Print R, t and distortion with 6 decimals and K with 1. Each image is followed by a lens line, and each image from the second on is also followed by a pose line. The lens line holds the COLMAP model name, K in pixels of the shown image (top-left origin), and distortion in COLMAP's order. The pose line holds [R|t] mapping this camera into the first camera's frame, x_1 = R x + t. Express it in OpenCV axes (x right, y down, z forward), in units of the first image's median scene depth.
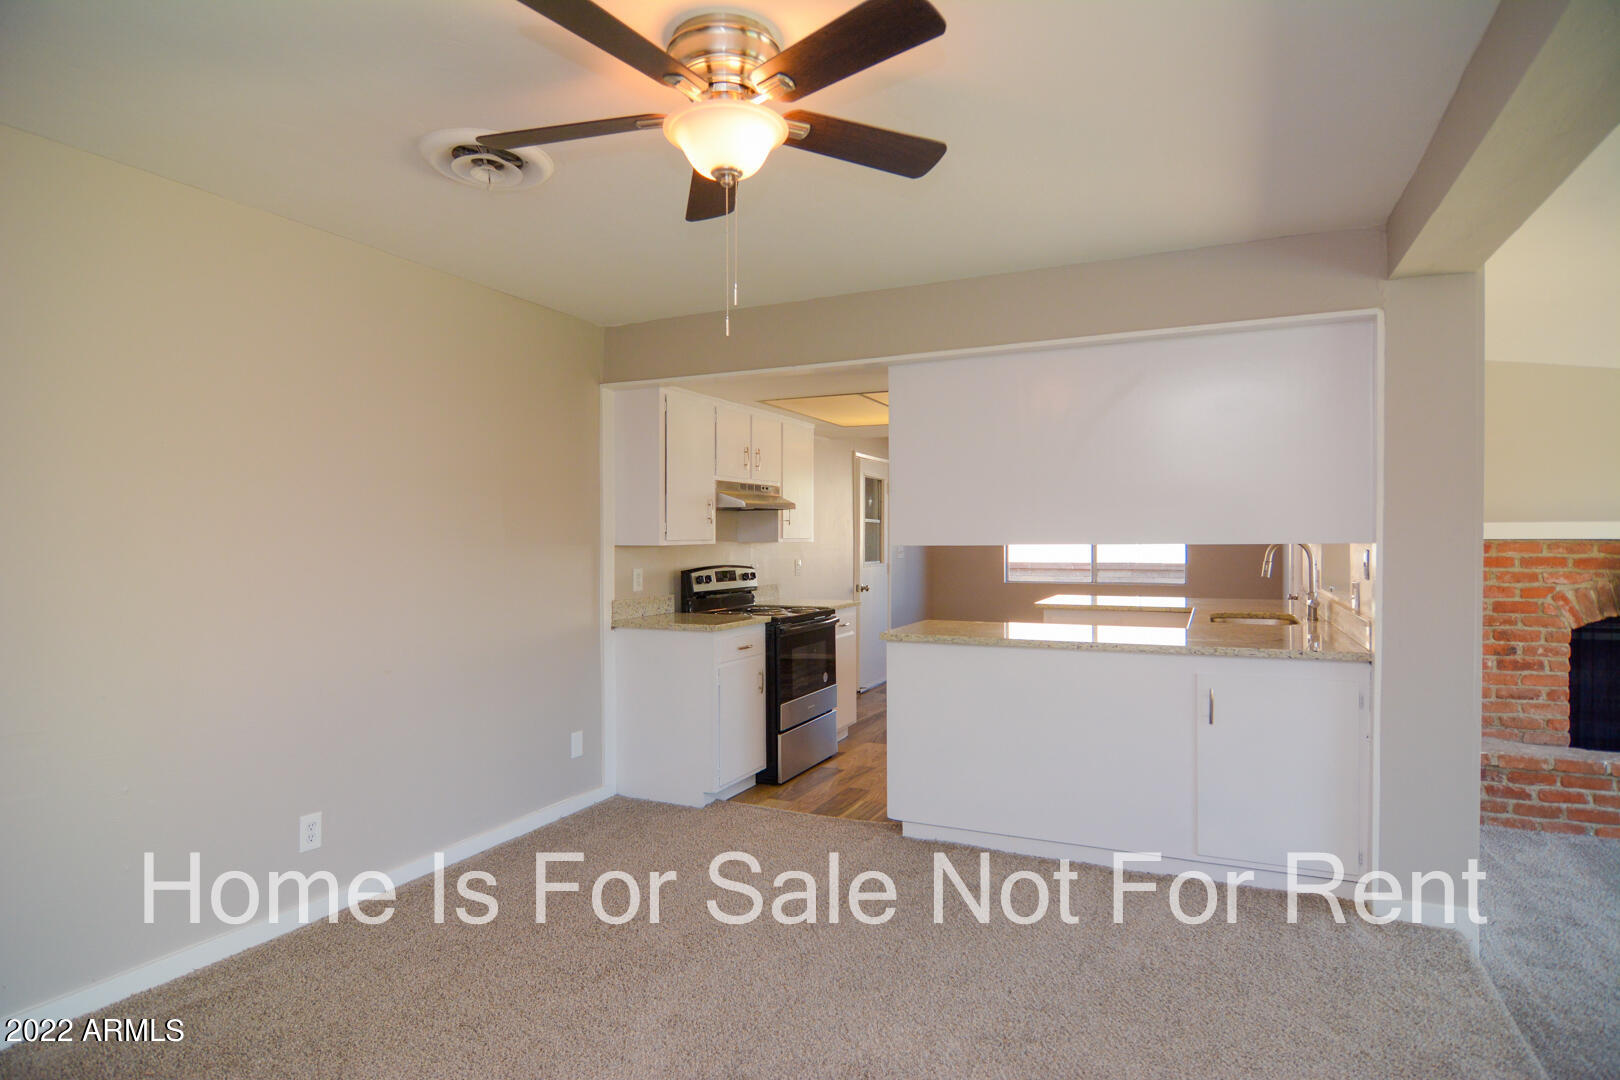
lens RADIAL K [[865.4, 0, 818.6], [0, 865.4, 540.2], [0, 0, 1]] dist [-0.016549, 0.000928]
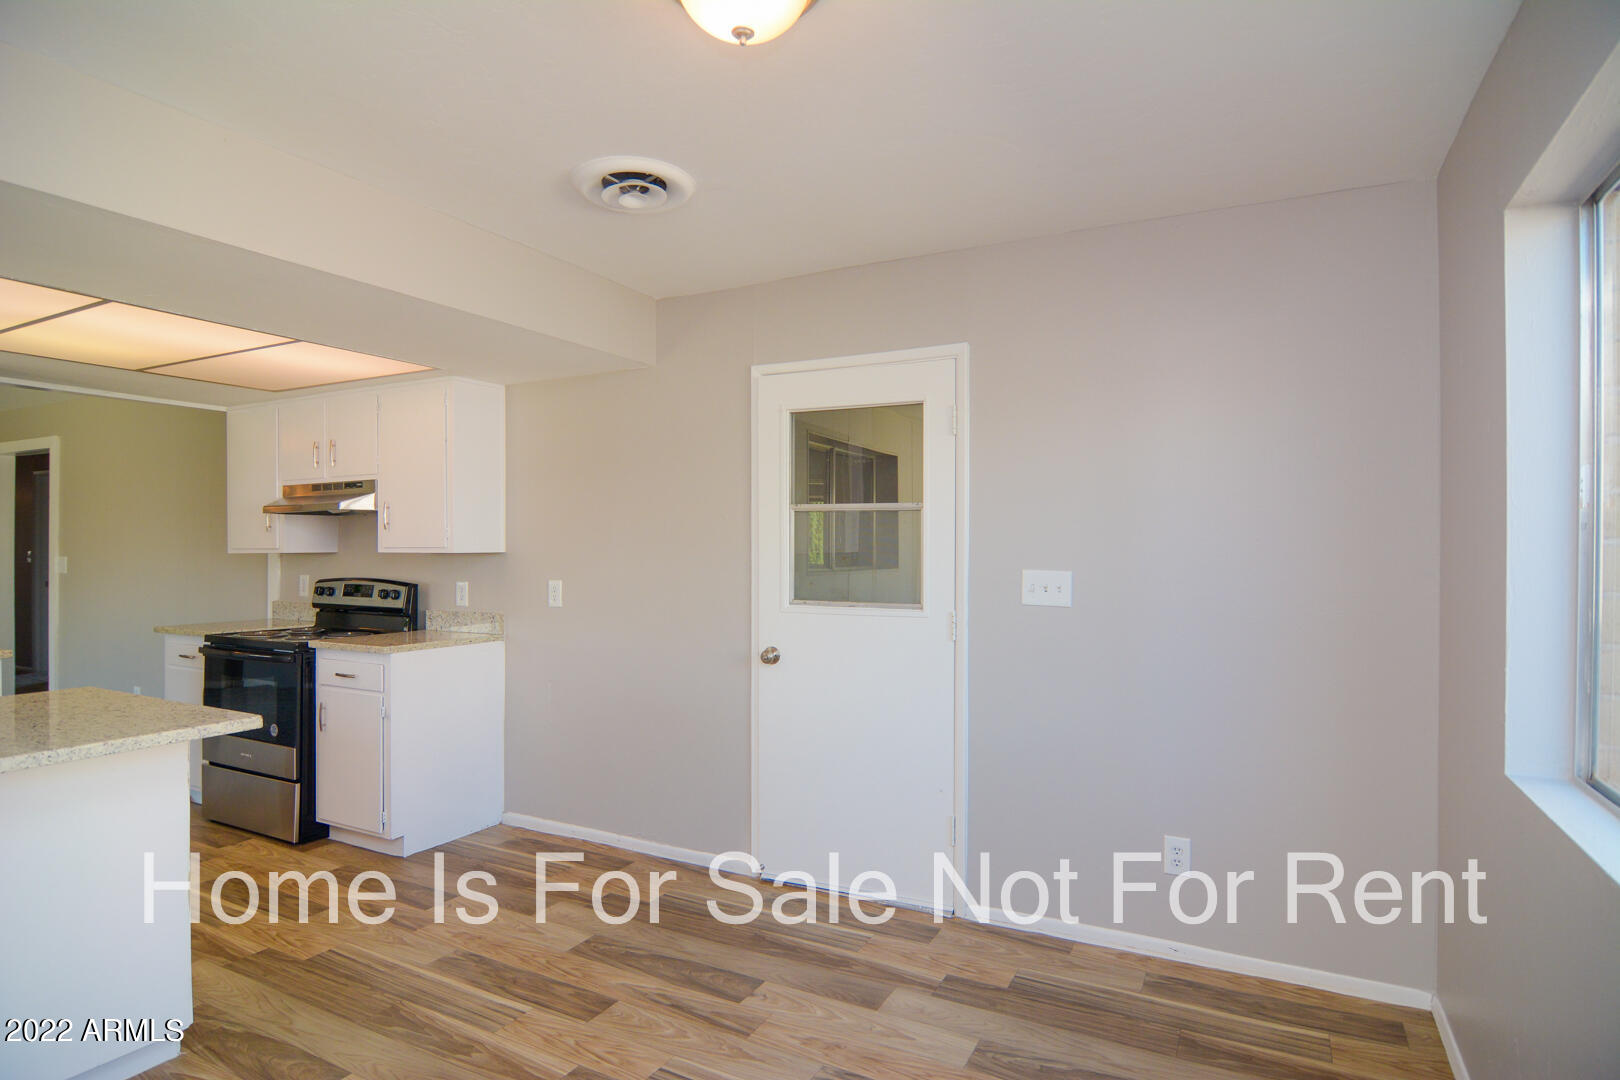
lens RADIAL K [[874.1, 0, 818.5], [0, 874.1, 541.8], [0, 0, 1]] dist [-0.003171, 0.000274]
pose [[-0.060938, 0.000119, -0.998142, 0.727459], [-0.002521, 0.999997, 0.000273, -0.009242], [0.998138, 0.002533, -0.060937, 1.477758]]
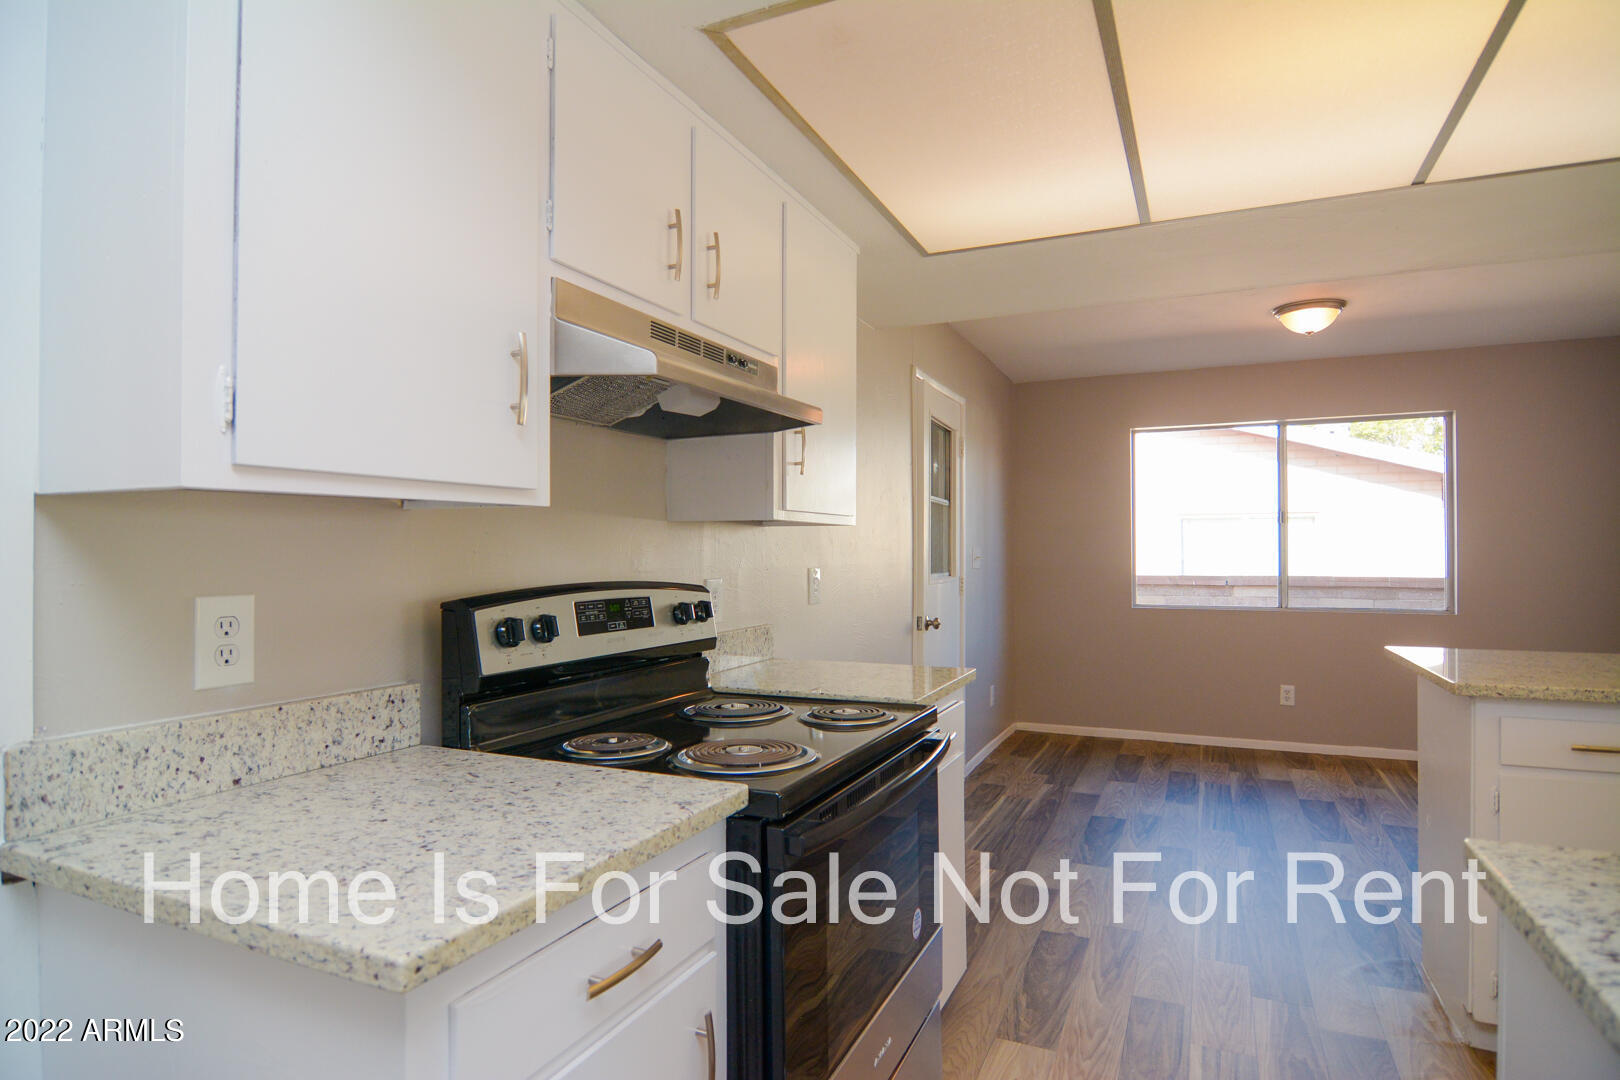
lens RADIAL K [[874.1, 0, 818.5], [0, 874.1, 541.8], [0, 0, 1]] dist [-0.003171, 0.000274]
pose [[0.999942, 0.001668, 0.010631, -0.032074], [-0.001532, 0.999917, -0.012800, 0.017014], [-0.010651, 0.012783, 0.999862, 0.644215]]
